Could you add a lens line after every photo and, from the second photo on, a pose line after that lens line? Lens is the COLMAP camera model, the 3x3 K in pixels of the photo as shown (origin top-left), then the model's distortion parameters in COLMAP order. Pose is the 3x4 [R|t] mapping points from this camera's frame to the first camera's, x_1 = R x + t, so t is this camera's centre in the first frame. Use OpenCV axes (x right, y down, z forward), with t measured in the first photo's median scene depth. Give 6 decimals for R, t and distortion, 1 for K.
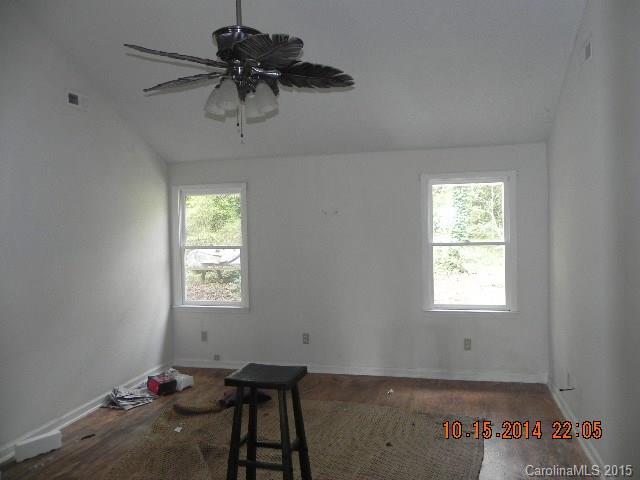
lens RADIAL K [[485.2, 0, 324.2], [0, 485.2, 239.1], [0, 0, 1]] dist [-0.005087, 0.014473]
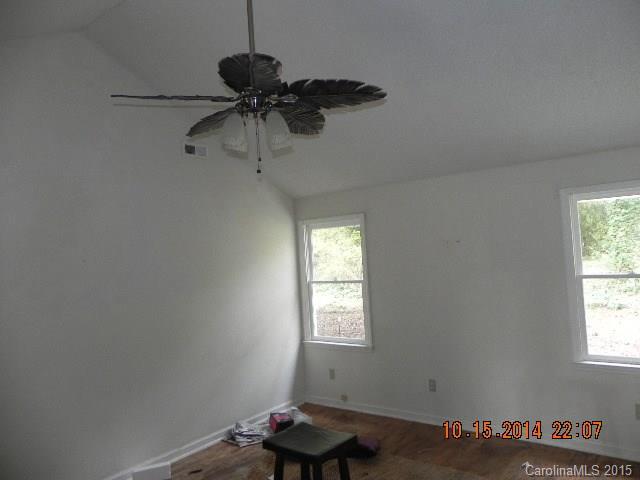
lens RADIAL K [[485.2, 0, 318.3], [0, 485.2, 241.3], [0, 0, 1]] dist [-0.005087, 0.014473]
pose [[0.914840, -0.045287, -0.401268, 0.158057], [0.027089, 0.998336, -0.050911, -0.018815], [0.402906, 0.035705, 0.914545, 0.120672]]
